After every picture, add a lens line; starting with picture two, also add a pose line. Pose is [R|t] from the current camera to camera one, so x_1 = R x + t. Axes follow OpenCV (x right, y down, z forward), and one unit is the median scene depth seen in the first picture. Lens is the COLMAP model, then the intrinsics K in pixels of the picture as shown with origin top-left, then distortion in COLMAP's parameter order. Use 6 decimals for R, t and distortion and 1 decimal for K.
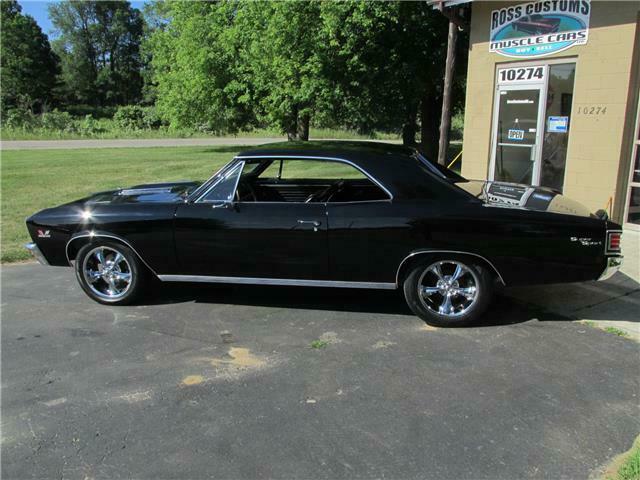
lens RADIAL K [[534.5, 0, 322.1], [0, 534.5, 238.6], [0, 0, 1]] dist [-0.030350, 0.001946]
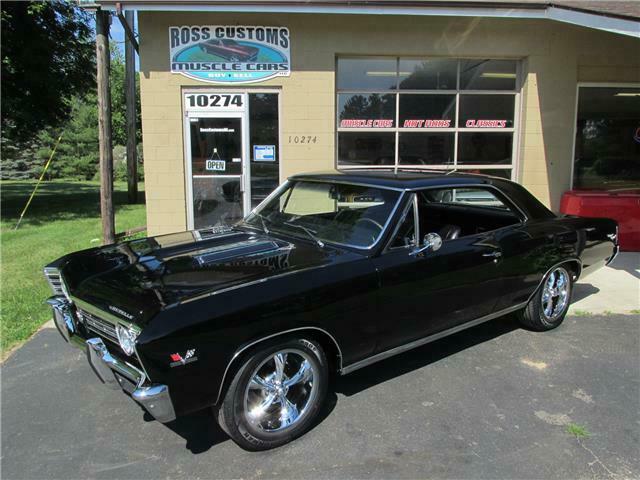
lens RADIAL K [[534.5, 0, 323.0], [0, 534.5, 238.9], [0, 0, 1]] dist [-0.030350, 0.001946]
pose [[0.493458, -0.143684, 0.857819, -0.382206], [0.197745, 0.978966, 0.050224, -0.086476], [-0.846992, 0.144846, 0.511492, 0.417596]]
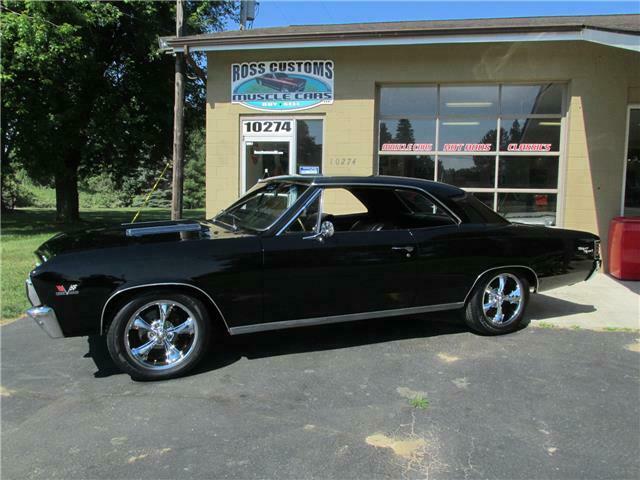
lens RADIAL K [[534.5, 0, 322.1], [0, 534.5, 238.0], [0, 0, 1]] dist [-0.030350, 0.001946]
pose [[0.699297, -0.056164, 0.712622, -0.325392], [0.145836, 0.987151, -0.065308, -0.009685], [-0.699797, 0.149596, 0.698502, 0.234831]]
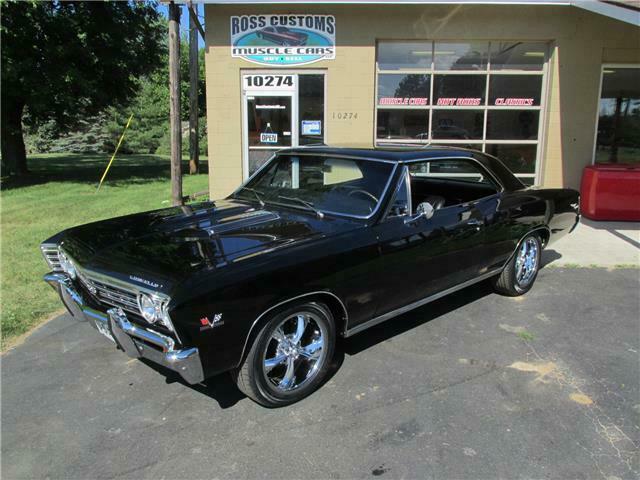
lens RADIAL K [[534.5, 0, 322.1], [0, 534.5, 240.4], [0, 0, 1]] dist [-0.030350, 0.001946]
pose [[0.580794, -0.167632, 0.796604, -0.487057], [0.179005, 0.980916, 0.075907, -0.061860], [-0.794125, 0.098510, 0.599717, 0.322799]]
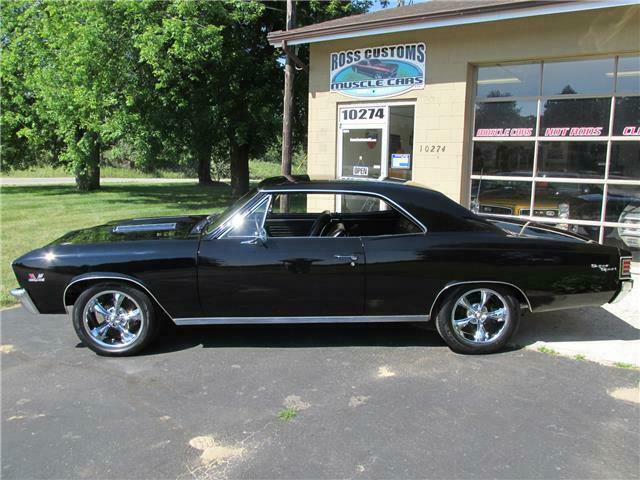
lens RADIAL K [[534.5, 0, 322.1], [0, 534.5, 237.6], [0, 0, 1]] dist [-0.030350, 0.001946]
pose [[0.917910, -0.049115, 0.393738, -0.132529], [0.077648, 0.995358, -0.056857, -0.012925], [-0.389118, 0.082763, 0.917462, 0.086389]]
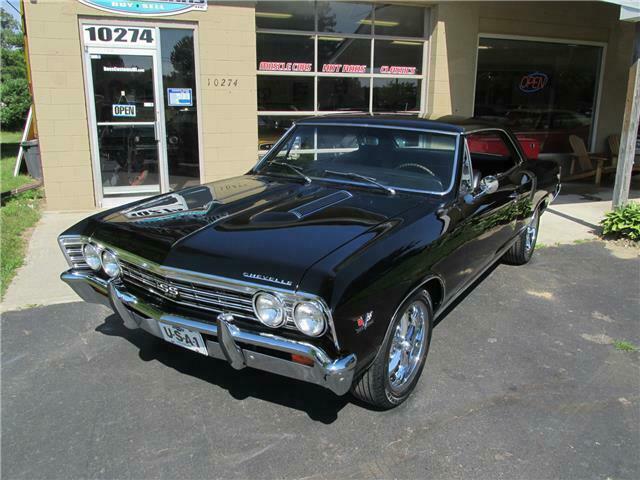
lens RADIAL K [[534.5, 0, 324.2], [0, 534.5, 239.9], [0, 0, 1]] dist [-0.030350, 0.001946]
pose [[0.196318, -0.249228, 0.948338, -0.421665], [0.210292, 0.955356, 0.207539, -0.119817], [-0.957725, 0.158684, 0.239964, 0.586813]]
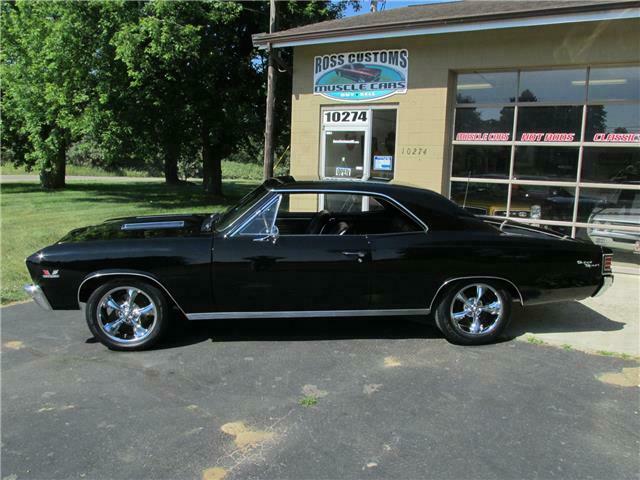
lens RADIAL K [[534.5, 0, 321.6], [0, 534.5, 237.6], [0, 0, 1]] dist [-0.030350, 0.001946]
pose [[0.888657, -0.046487, 0.456210, -0.183313], [0.078945, 0.995504, -0.052339, -0.012471], [-0.451725, 0.082527, 0.888332, 0.082280]]
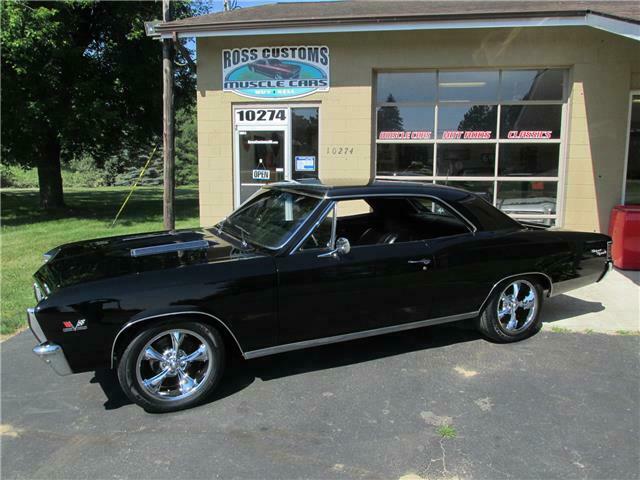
lens RADIAL K [[534.5, 0, 321.9], [0, 534.5, 238.1], [0, 0, 1]] dist [-0.030350, 0.001946]
pose [[0.677666, -0.104900, 0.727850, -0.325367], [0.164095, 0.986387, -0.010619, -0.051626], [-0.716828, 0.126632, 0.685655, 0.262068]]
